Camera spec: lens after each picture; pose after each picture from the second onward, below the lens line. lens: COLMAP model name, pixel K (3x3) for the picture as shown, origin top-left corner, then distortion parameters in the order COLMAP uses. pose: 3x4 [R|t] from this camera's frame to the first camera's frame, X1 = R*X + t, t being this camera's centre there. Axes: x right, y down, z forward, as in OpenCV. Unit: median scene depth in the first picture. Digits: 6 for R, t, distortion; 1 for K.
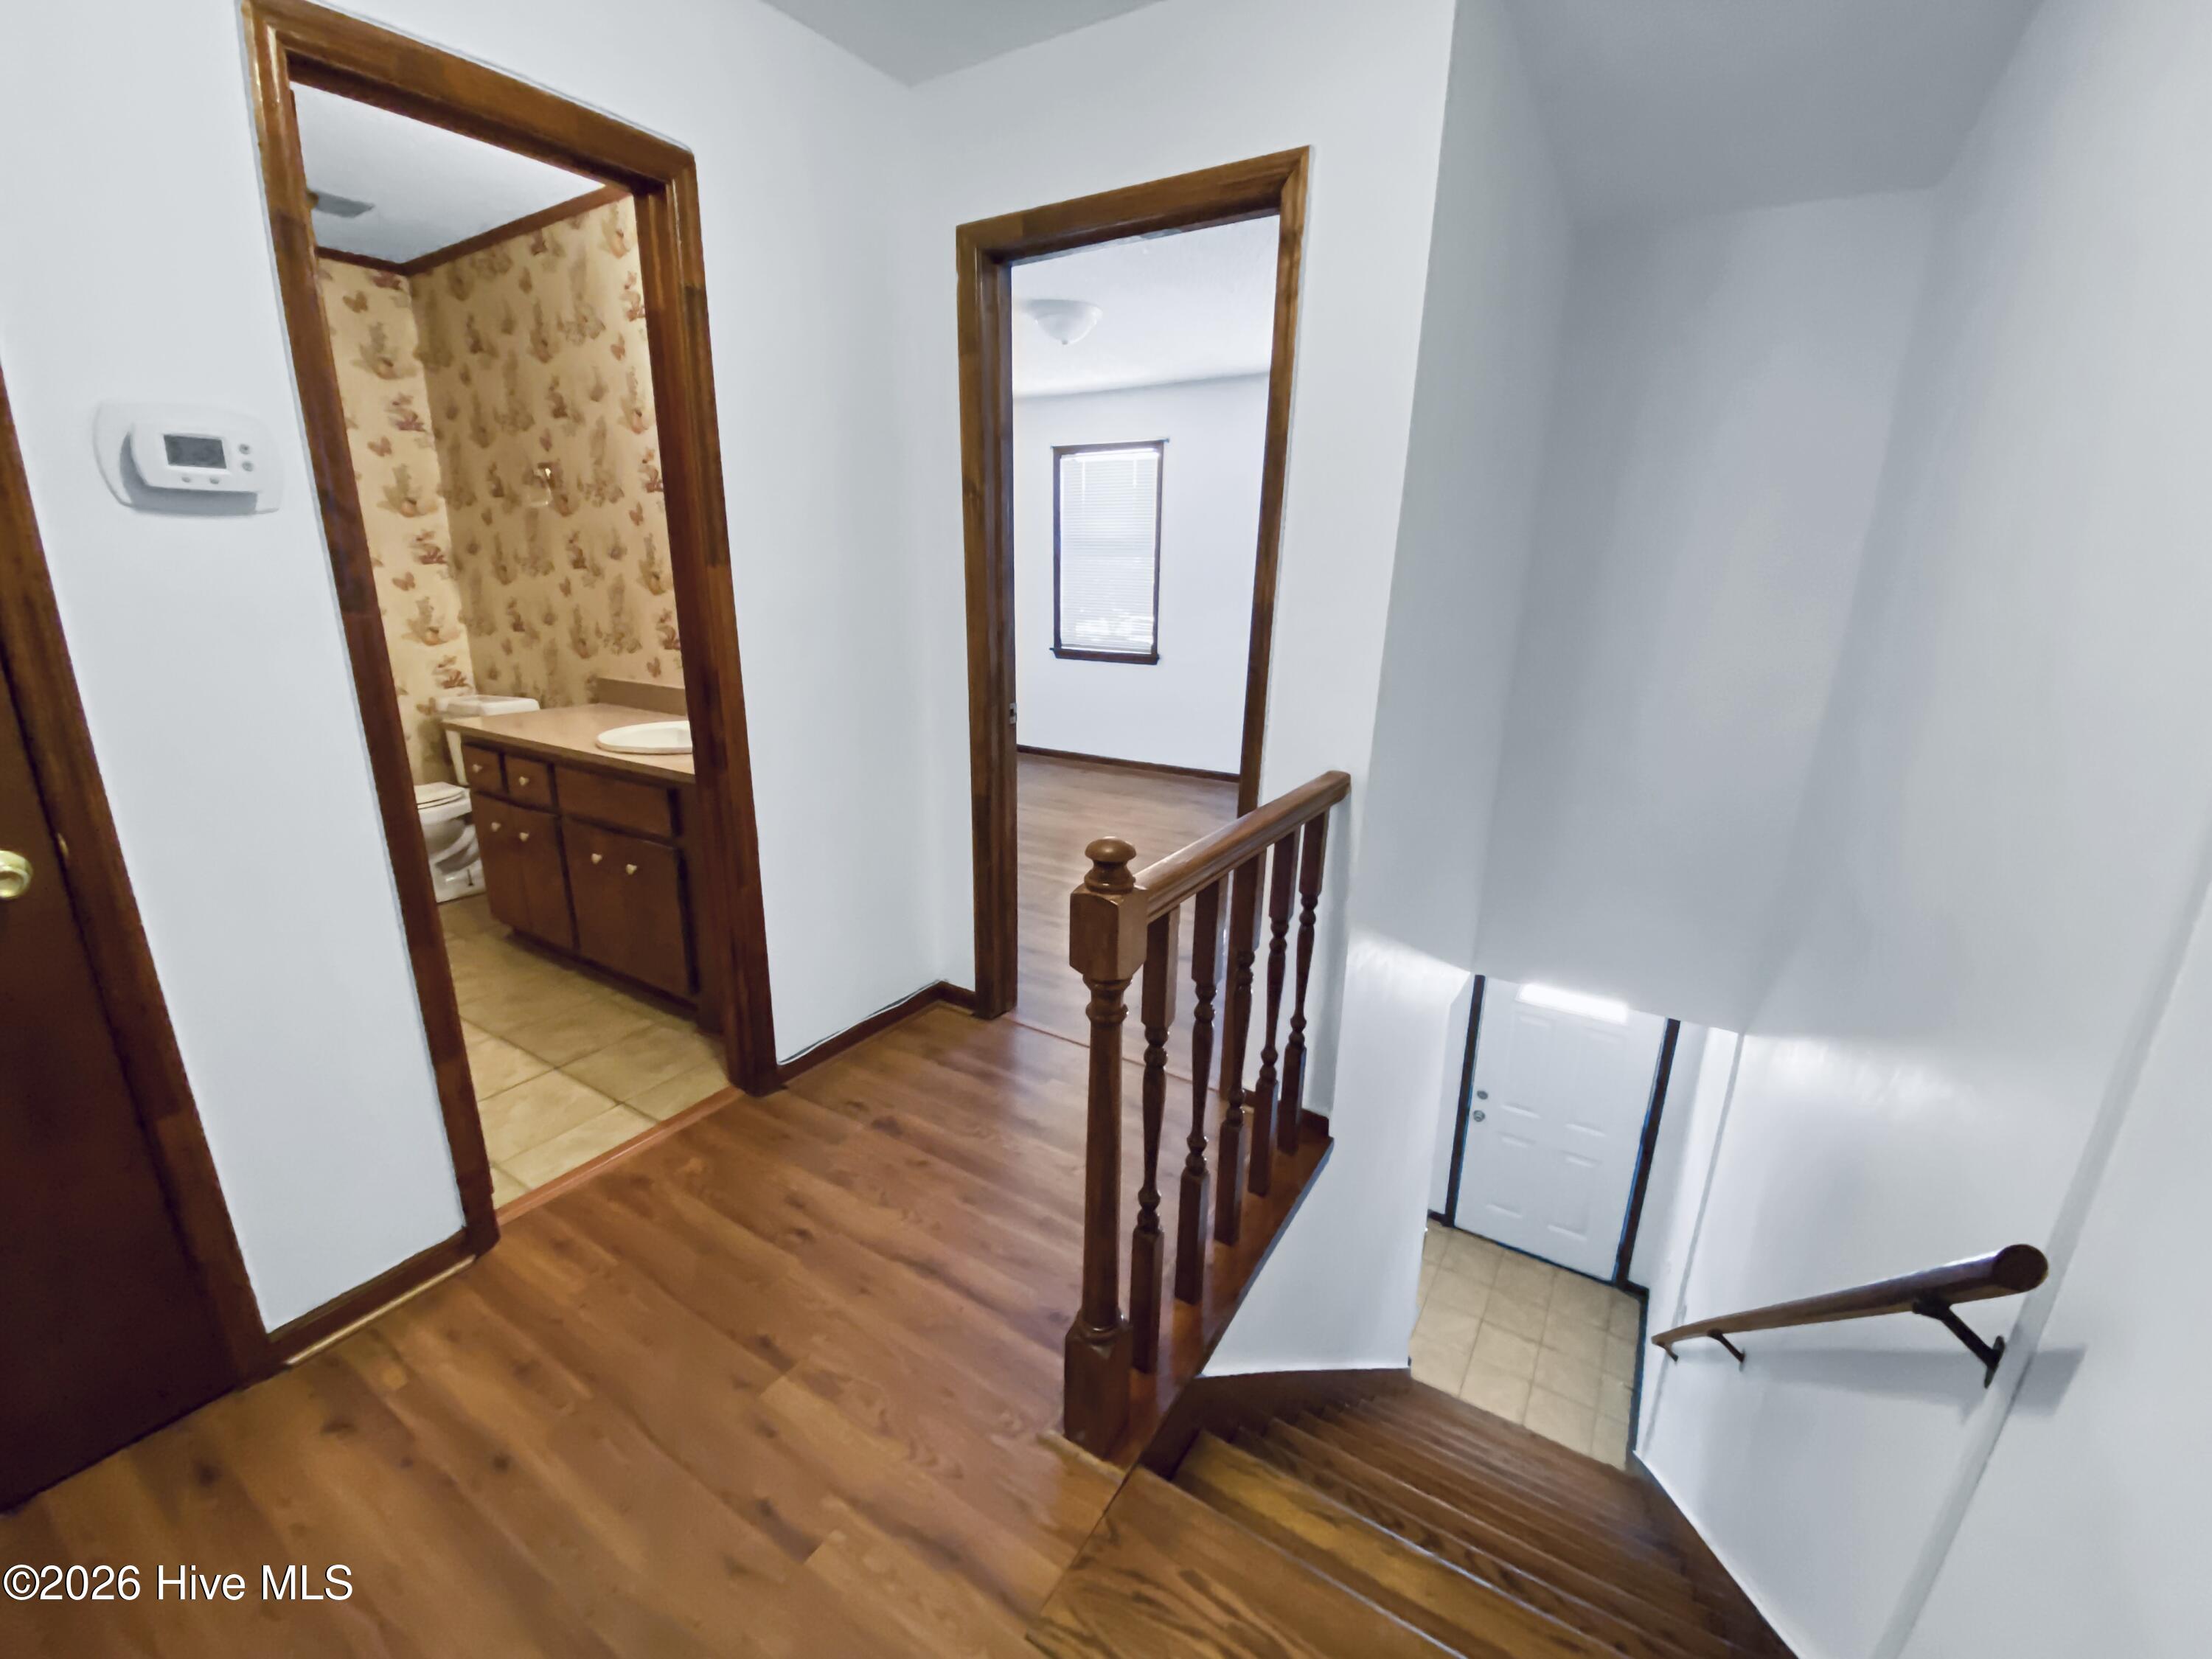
lens RADIAL K [[893.9, 0, 1106.0], [0, 893.9, 829.5], [0, 0, 1]] dist [-0.014283, -0.000328]
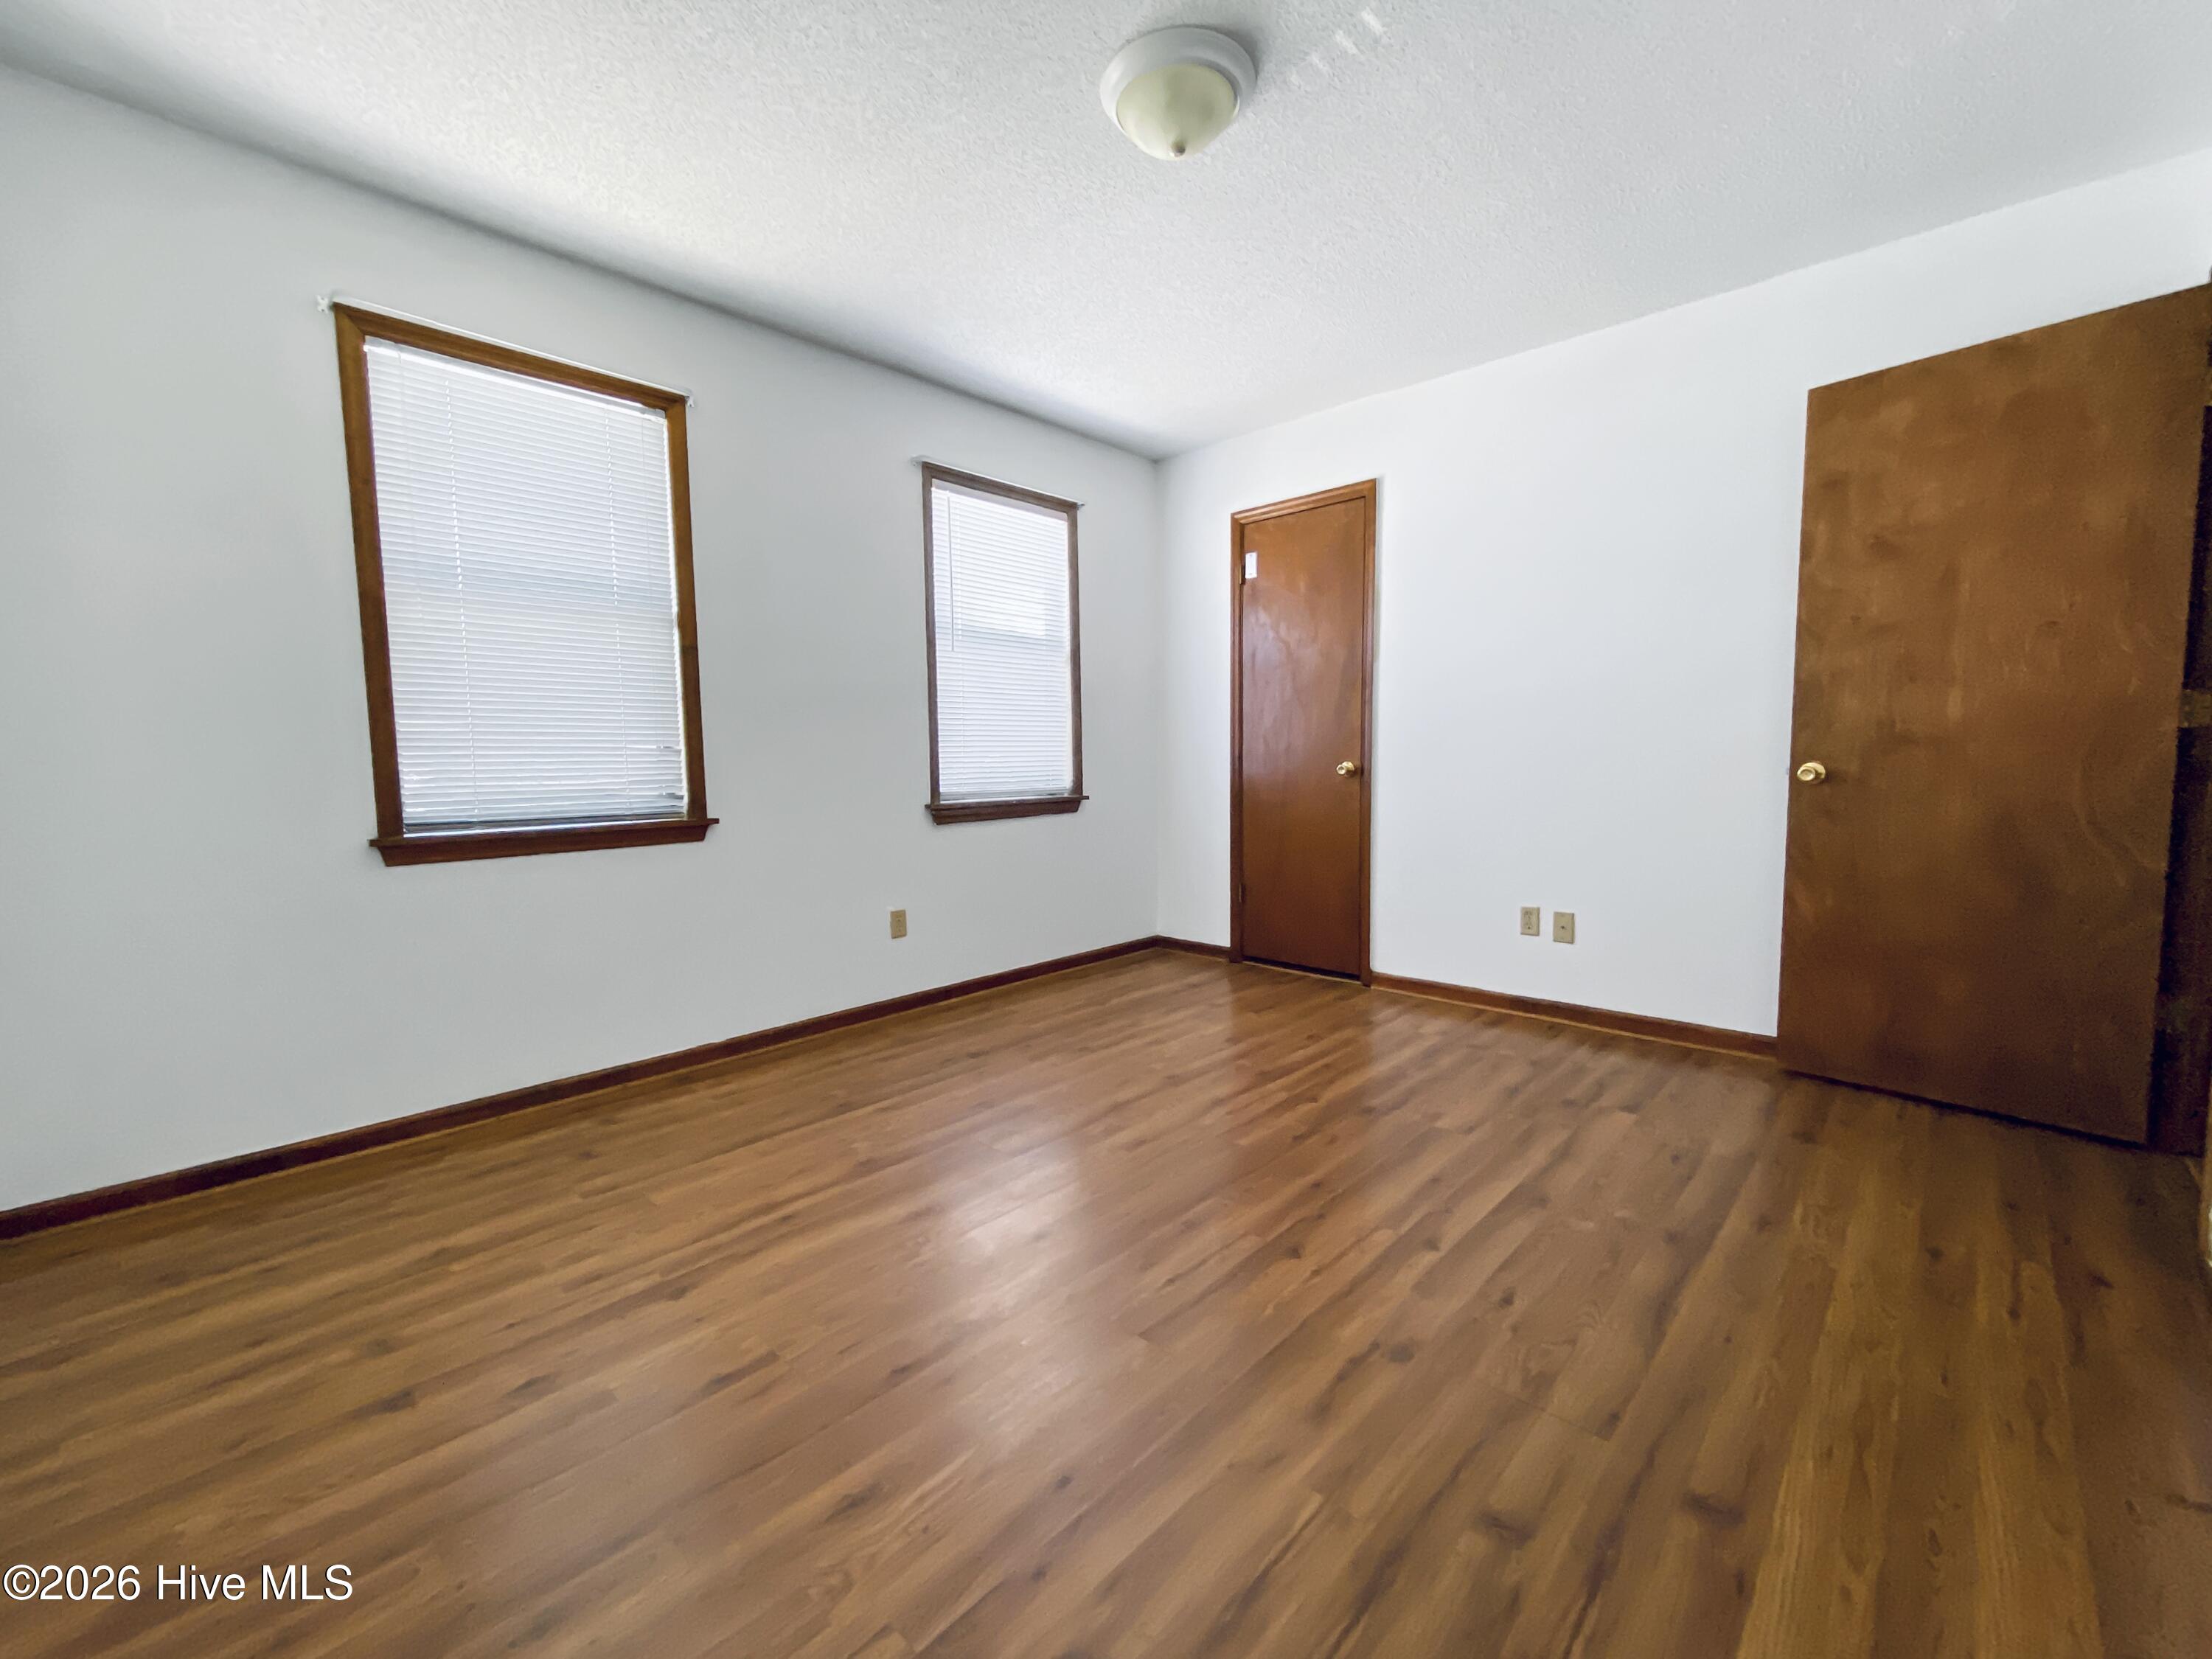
lens RADIAL K [[893.9, 0, 1106.0], [0, 893.9, 829.5], [0, 0, 1]] dist [-0.014283, -0.000328]
pose [[0.224322, -0.107520, 0.968565, -0.278591], [0.261042, 0.964203, 0.046578, -0.117637], [-0.938902, 0.242388, 0.244360, 0.510658]]
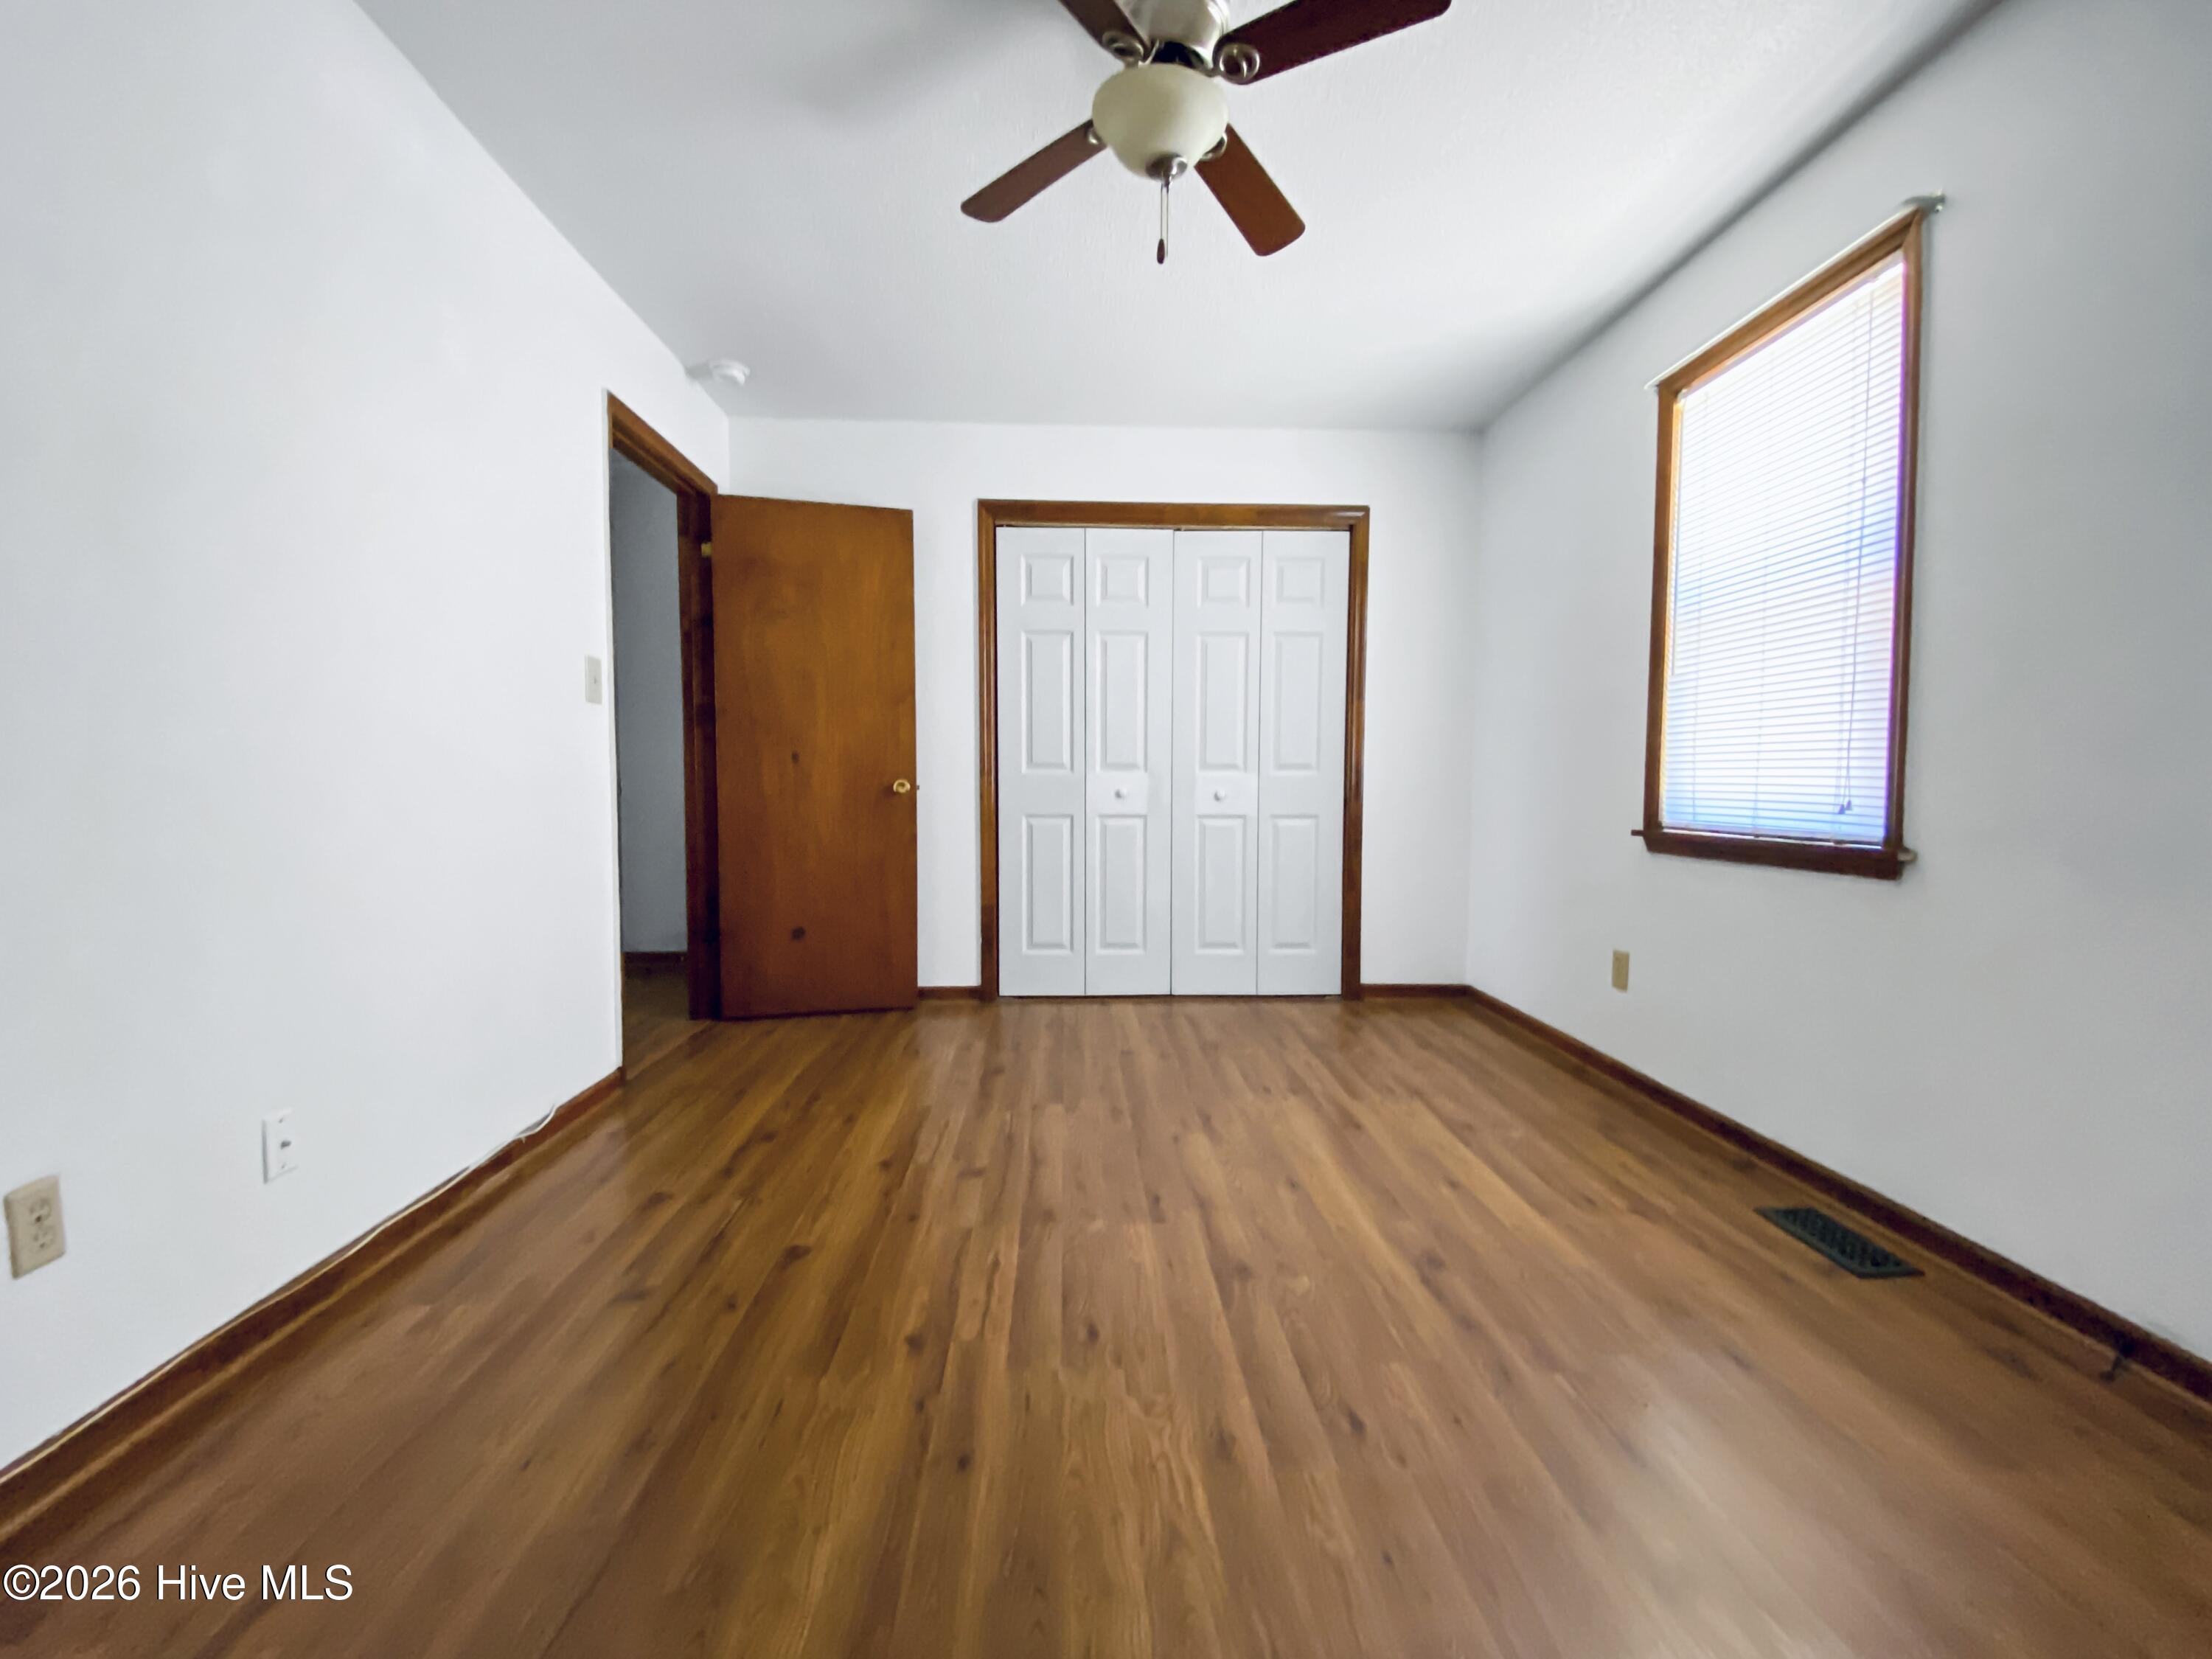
lens RADIAL K [[893.9, 0, 1106.0], [0, 893.9, 829.5], [0, 0, 1]] dist [-0.014283, -0.000328]
pose [[0.558358, 0.035164, -0.828854, 0.094211], [-0.216959, 0.970519, -0.104981, -0.063777], [0.800728, 0.238444, 0.549527, 0.347164]]
